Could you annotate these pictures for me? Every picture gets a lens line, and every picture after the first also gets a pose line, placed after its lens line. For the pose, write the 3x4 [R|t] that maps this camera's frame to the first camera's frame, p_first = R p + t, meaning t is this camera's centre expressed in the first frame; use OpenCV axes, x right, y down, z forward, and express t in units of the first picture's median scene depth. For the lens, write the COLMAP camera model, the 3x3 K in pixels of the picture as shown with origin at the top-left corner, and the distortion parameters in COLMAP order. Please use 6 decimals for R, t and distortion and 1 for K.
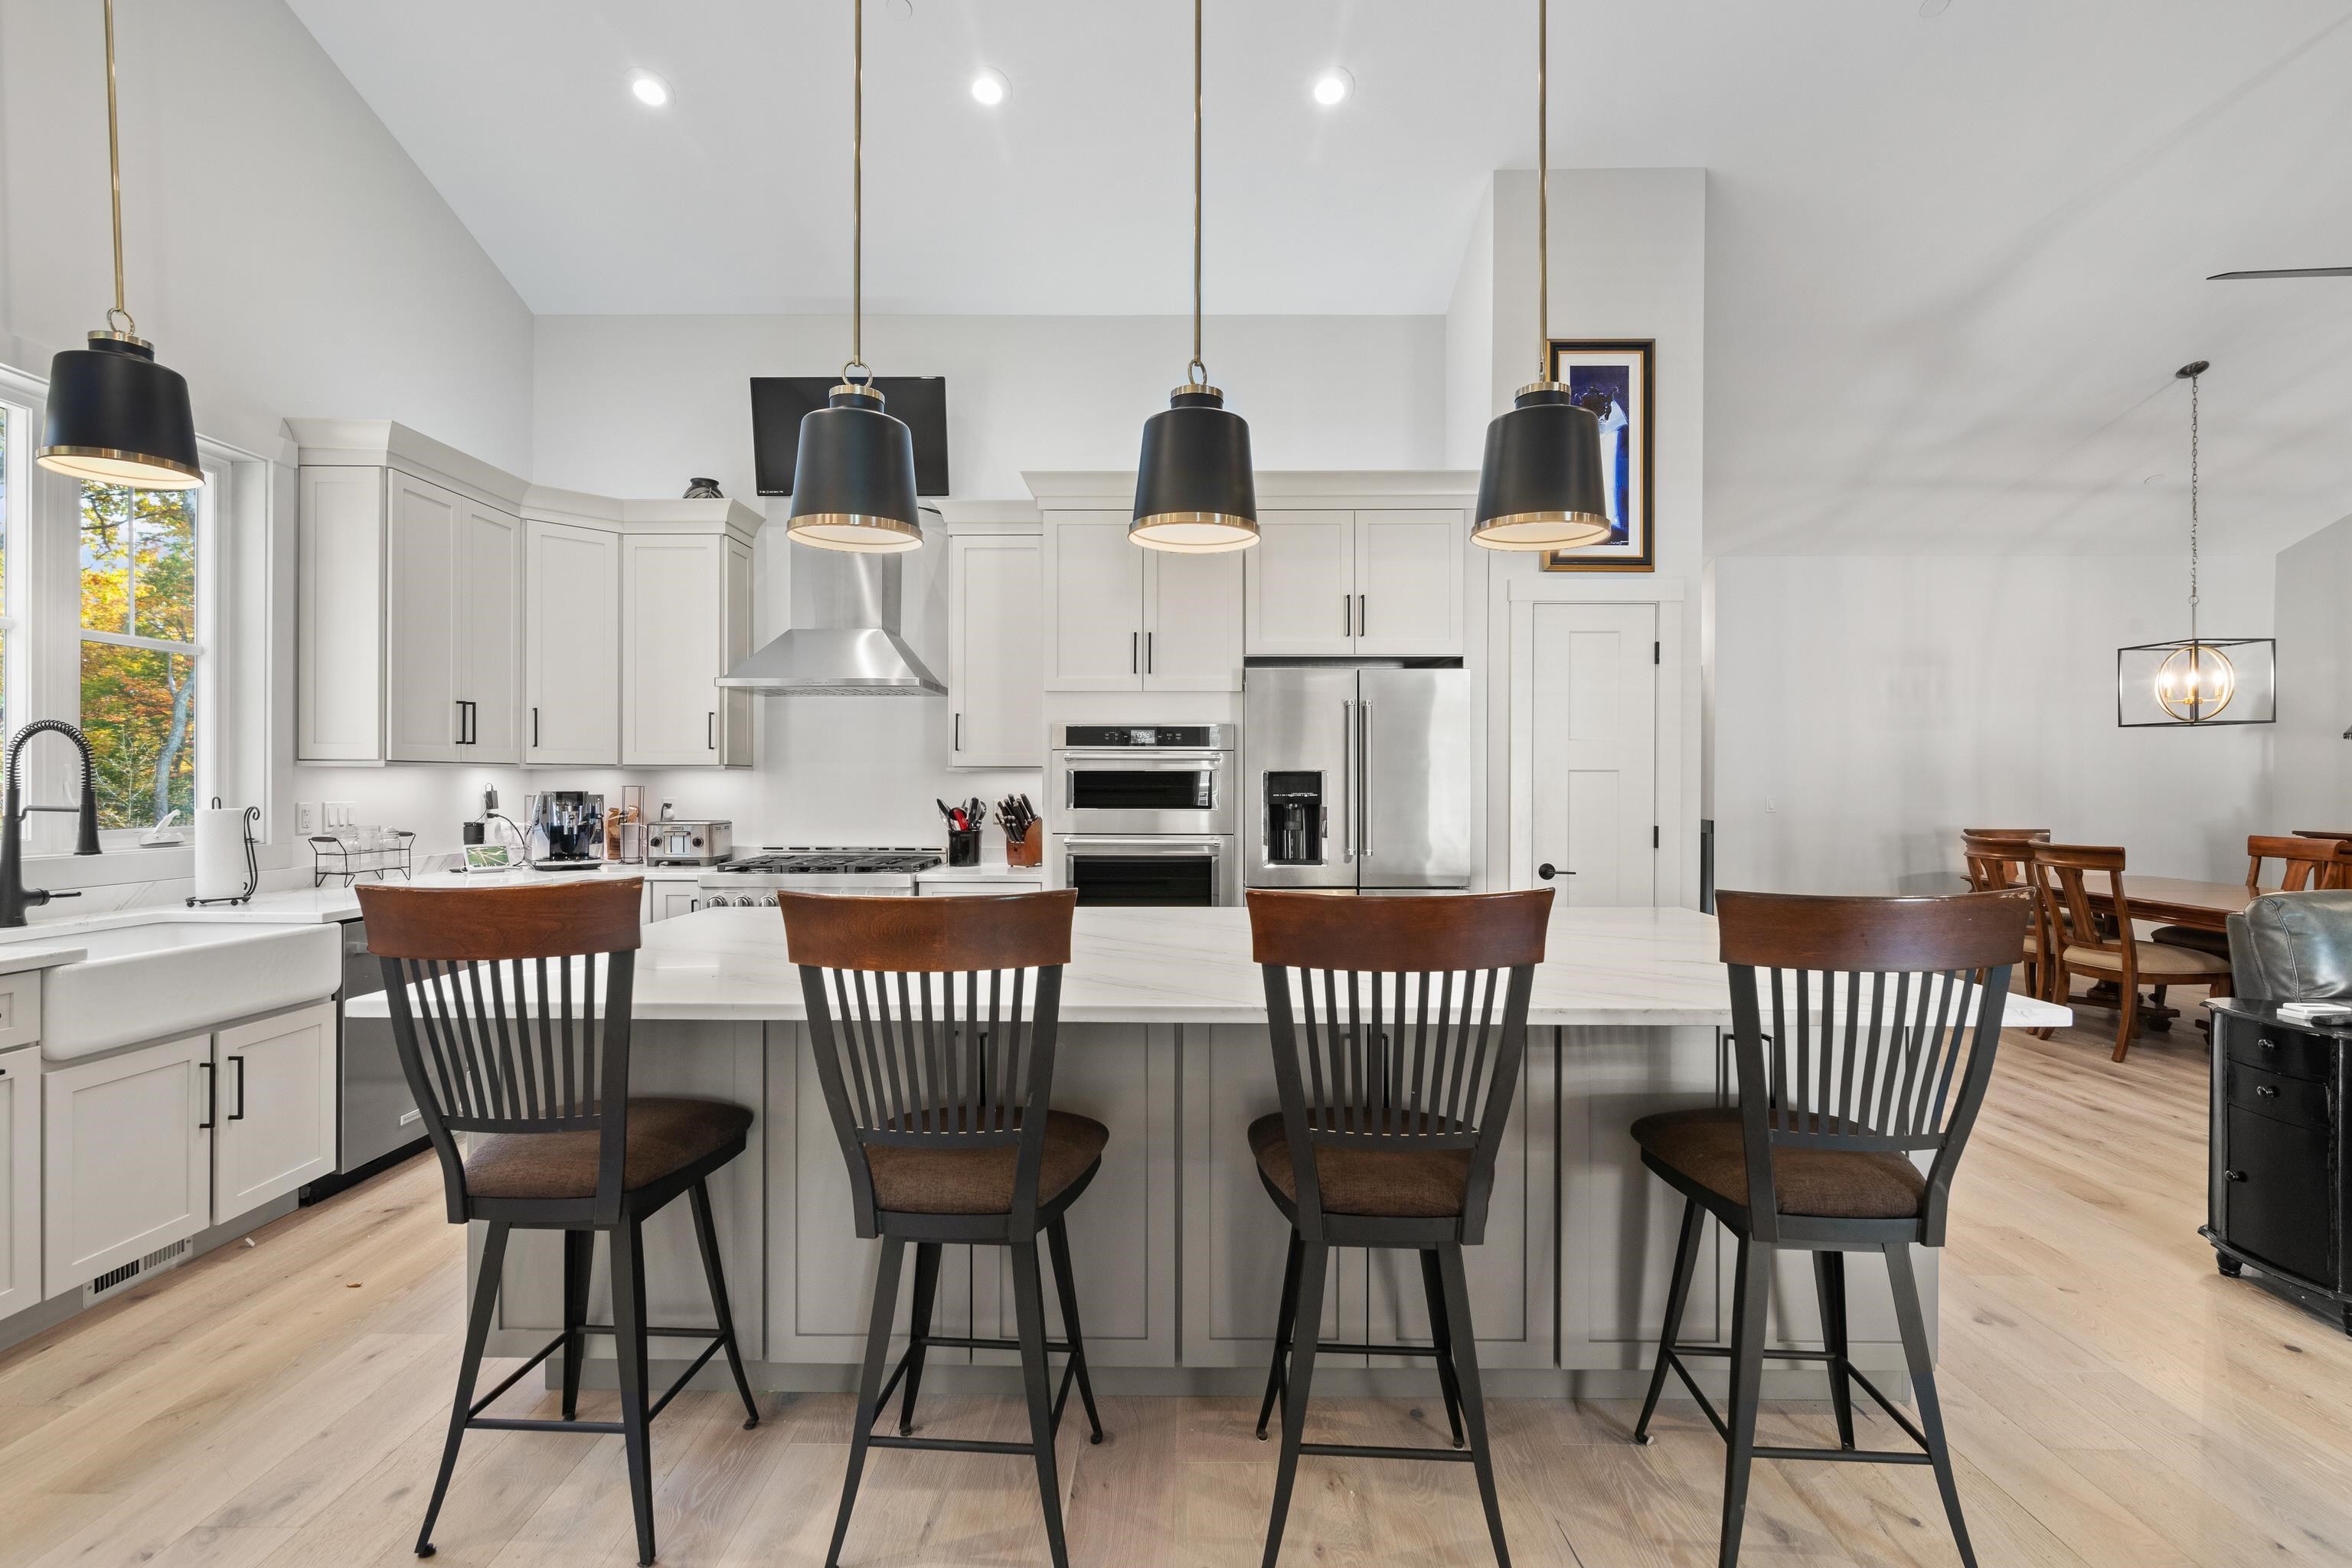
lens RADIAL K [[1071.1, 0, 1178.5], [0, 1071.1, 784.8], [0, 0, 1]] dist [-0.001886, 0.000478]
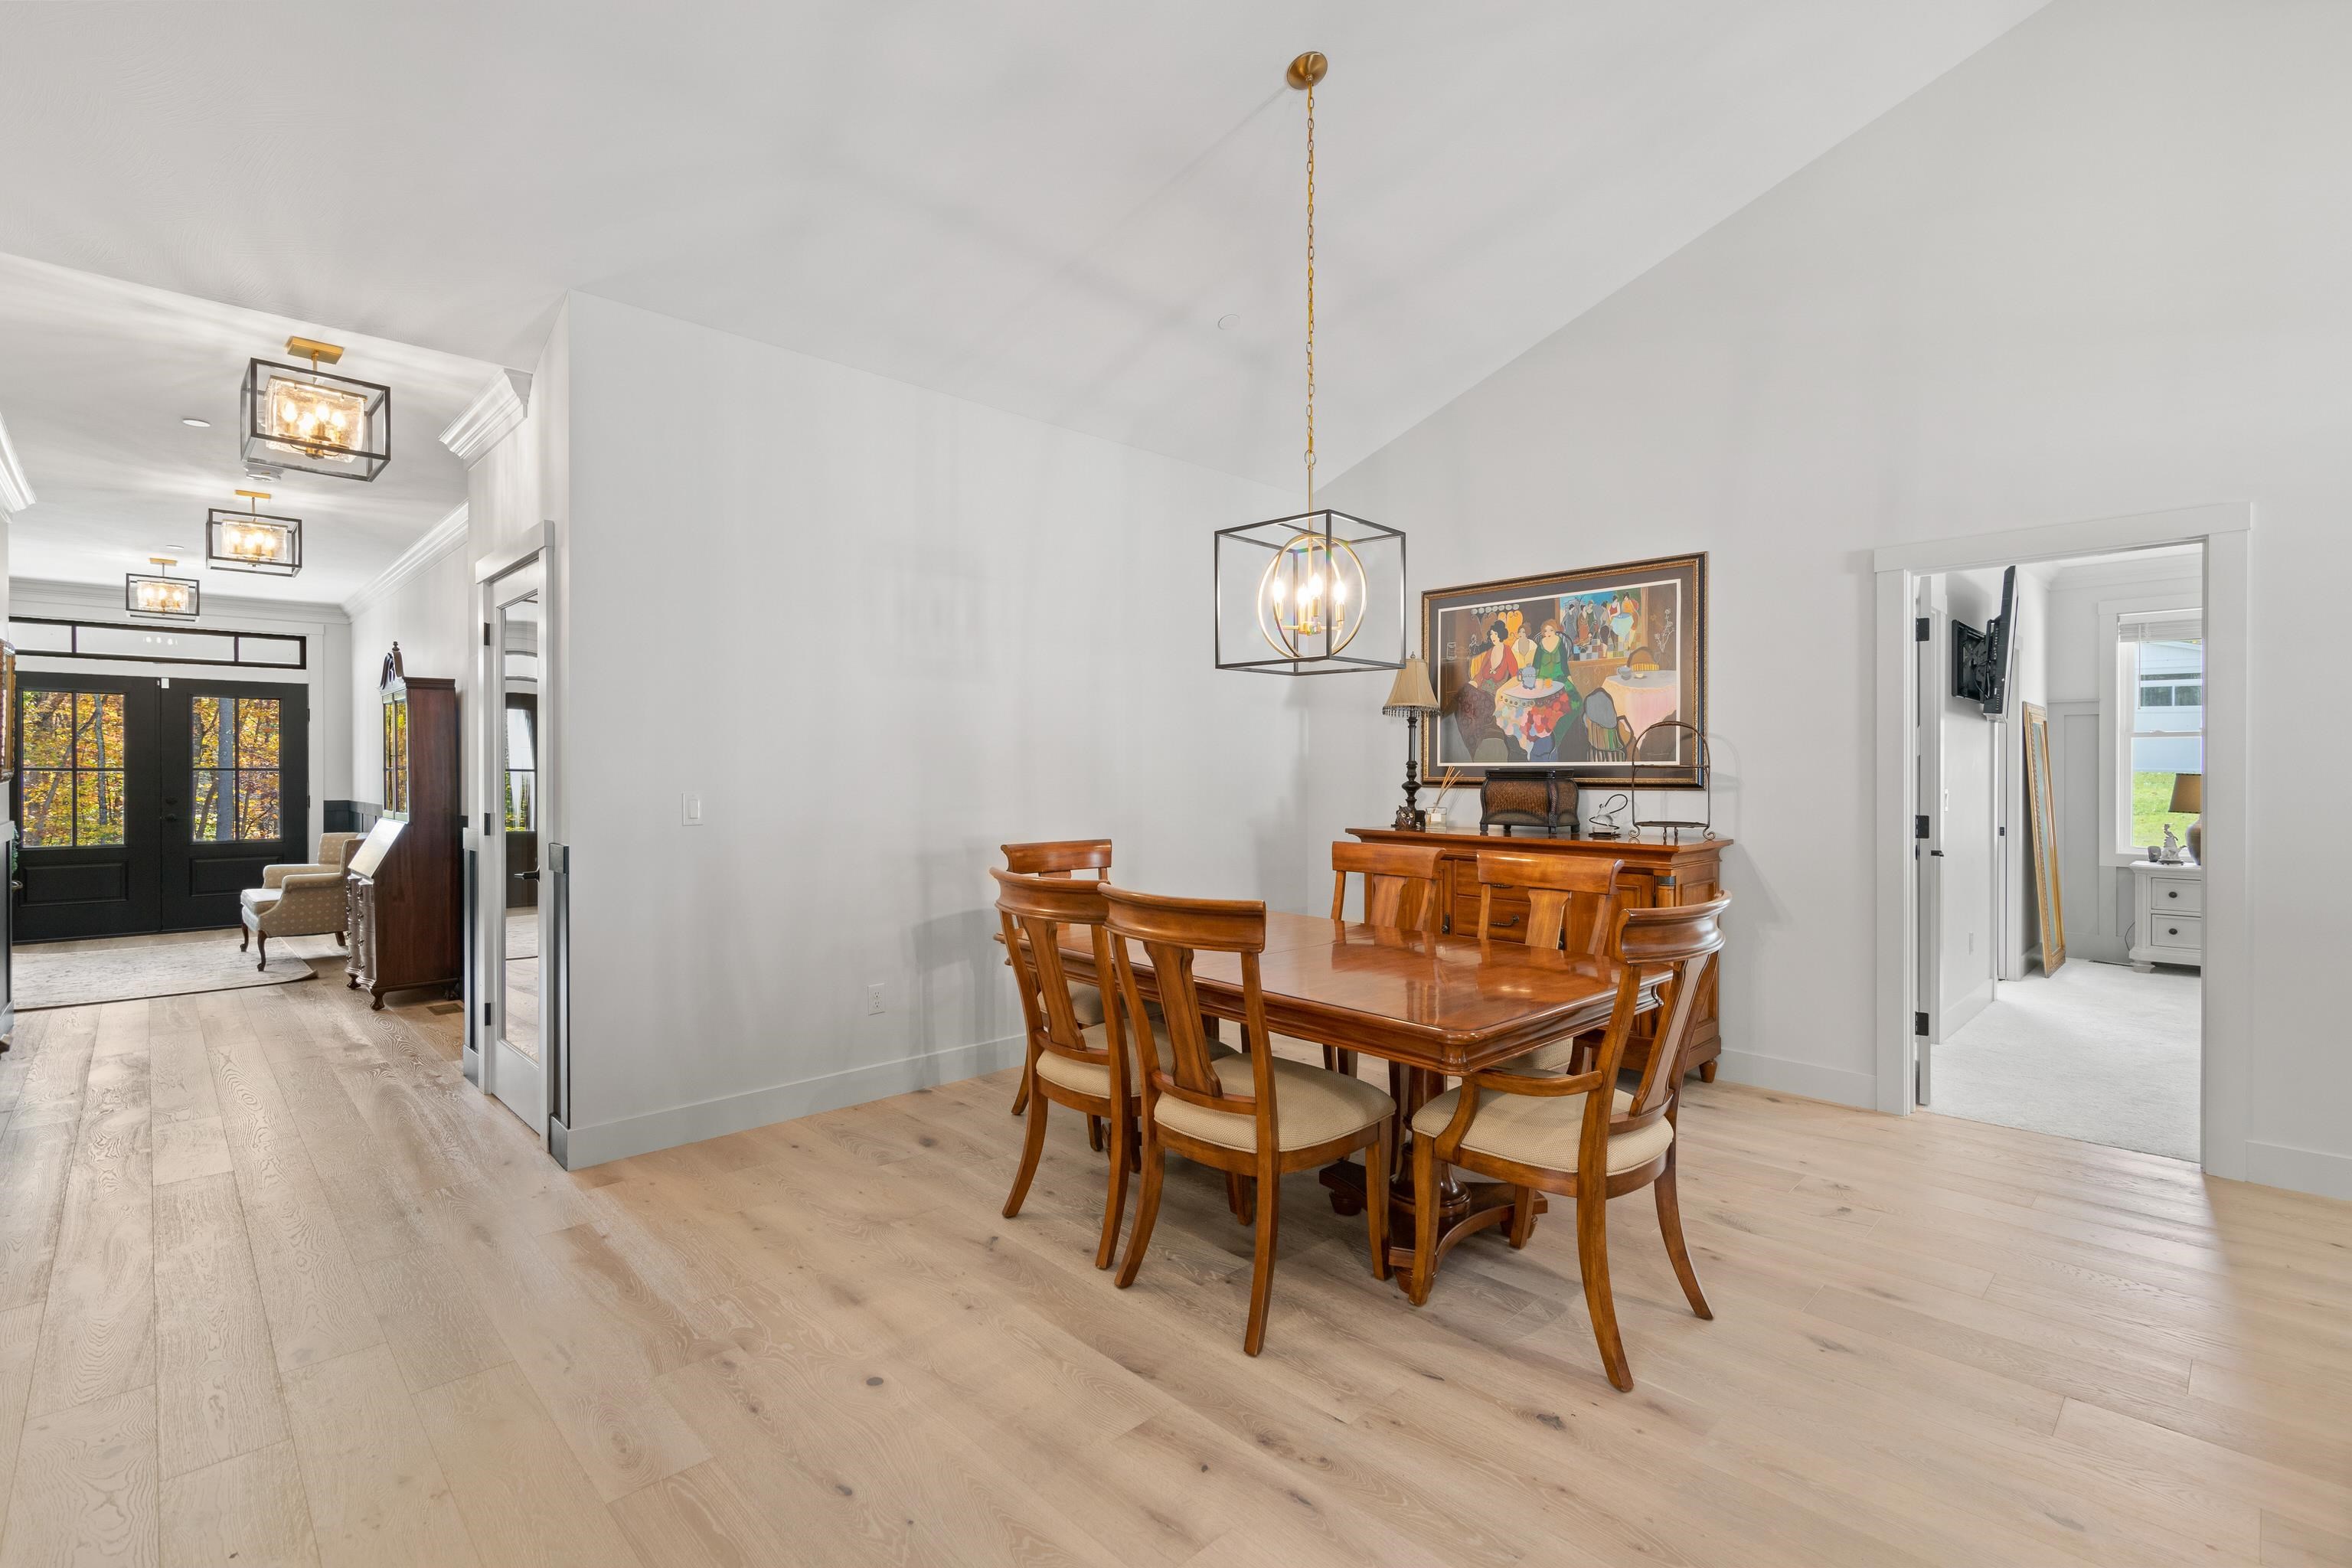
lens RADIAL K [[1071.1, 0, 1181.6], [0, 1071.1, 773.2], [0, 0, 1]] dist [-0.001886, 0.000478]
pose [[0.708502, -0.002069, 0.705706, 0.558011], [0.001048, 0.999998, 0.001879, 0.001411], [-0.705708, -0.000592, 0.708502, 0.734710]]
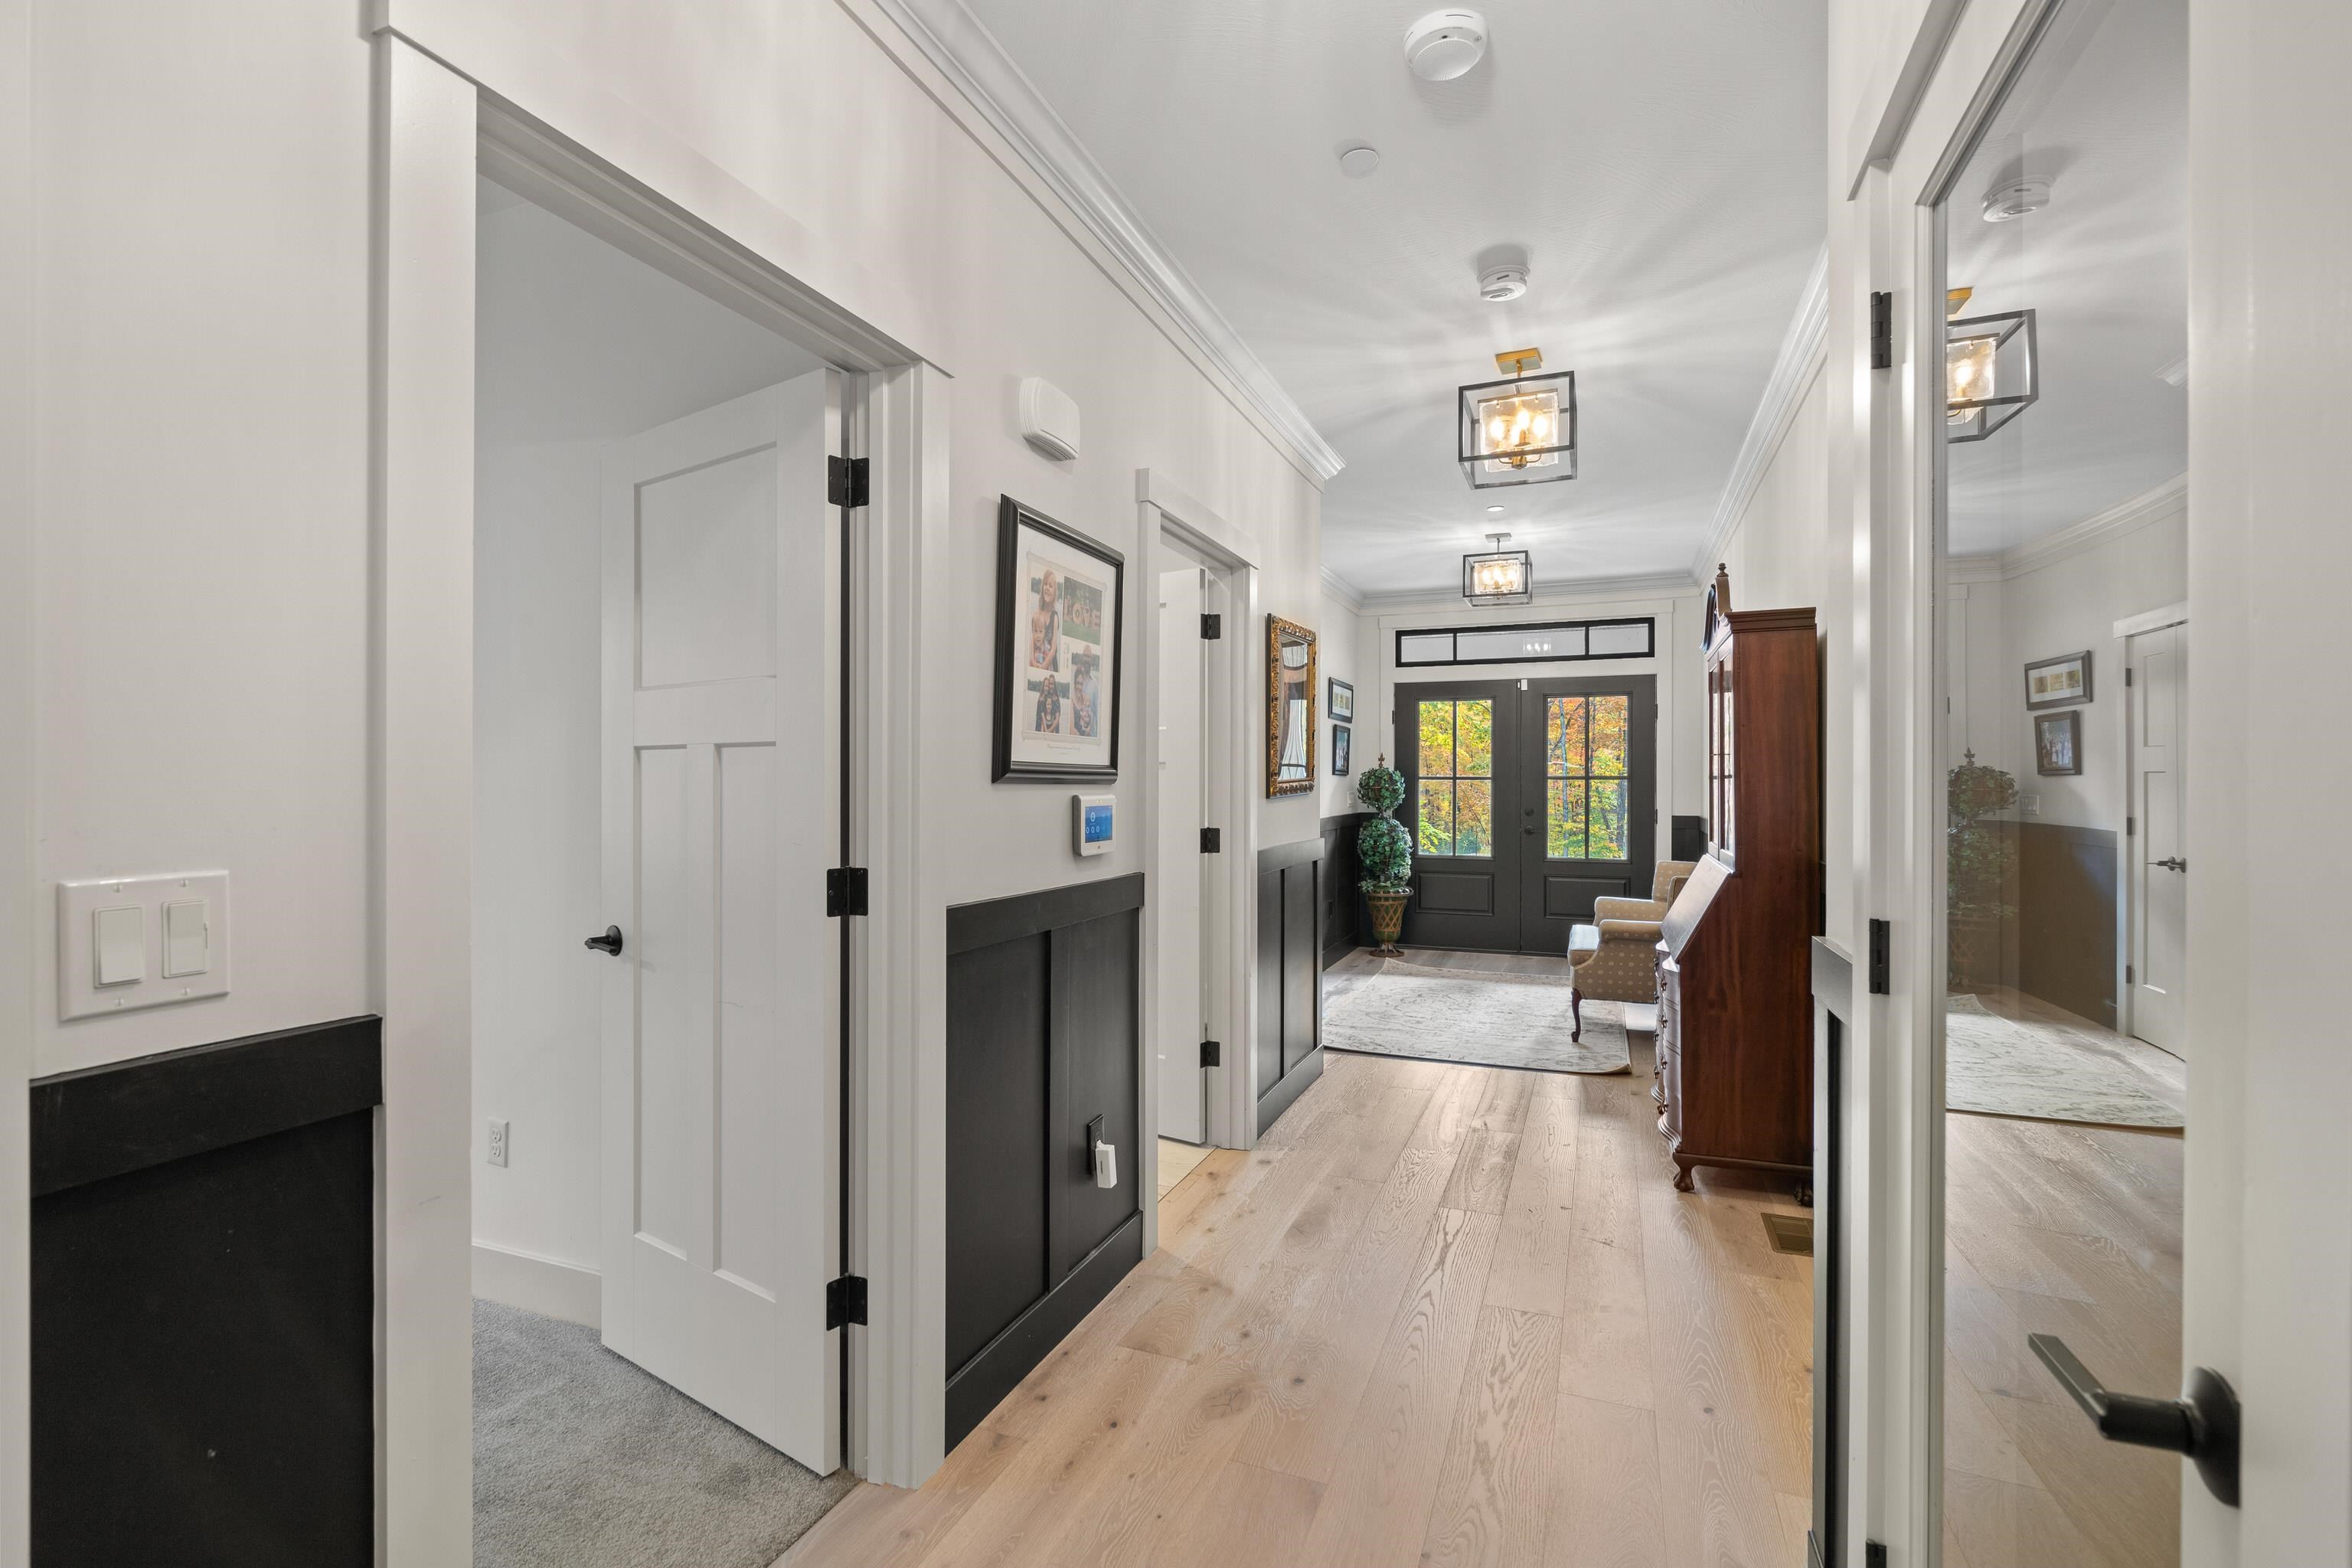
lens RADIAL K [[1071.1, 0, 1183.5], [0, 1071.1, 785.5], [0, 0, 1]] dist [-0.001886, 0.000478]
pose [[0.935183, 0.002650, -0.354155, 0.710745], [-0.001317, 0.999991, 0.004004, 0.002274], [0.354163, -0.003278, 0.935178, 1.471111]]
